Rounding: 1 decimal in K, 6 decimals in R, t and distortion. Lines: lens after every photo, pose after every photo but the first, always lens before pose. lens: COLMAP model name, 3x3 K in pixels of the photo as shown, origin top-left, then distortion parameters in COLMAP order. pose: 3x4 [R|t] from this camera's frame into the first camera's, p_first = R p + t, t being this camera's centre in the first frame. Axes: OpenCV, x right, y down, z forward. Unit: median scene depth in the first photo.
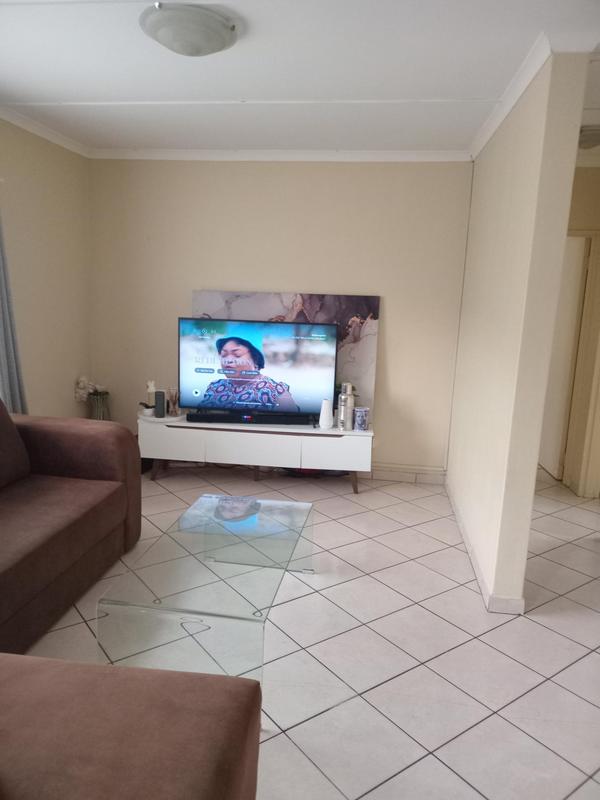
lens RADIAL K [[599.9, 0, 296.5], [0, 599.9, 397.1], [0, 0, 1]] dist [0.045589, -0.010209]
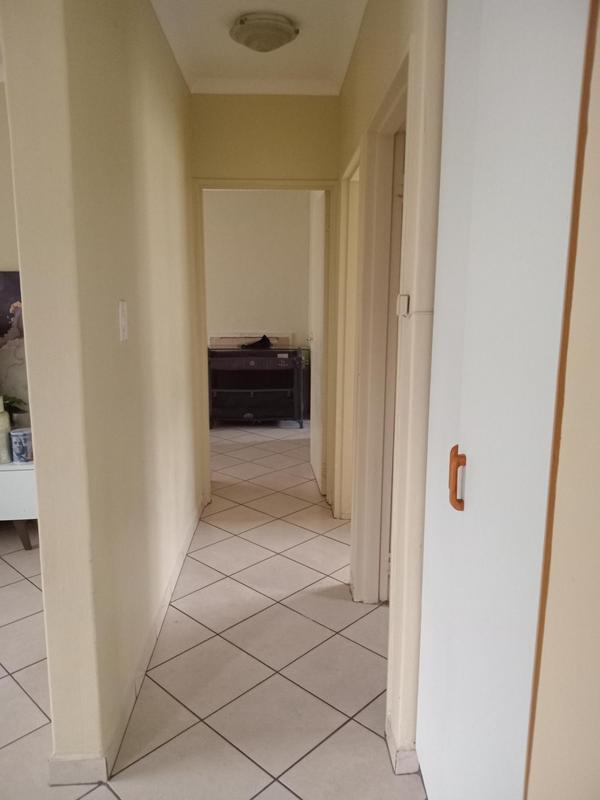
lens RADIAL K [[599.9, 0, 304.5], [0, 599.9, 400.3], [0, 0, 1]] dist [0.045589, -0.010209]
pose [[0.986398, -0.062393, 0.152072, 0.361949], [0.056441, 0.997473, 0.043151, -0.032219], [-0.154380, -0.033981, 0.987427, 0.262559]]
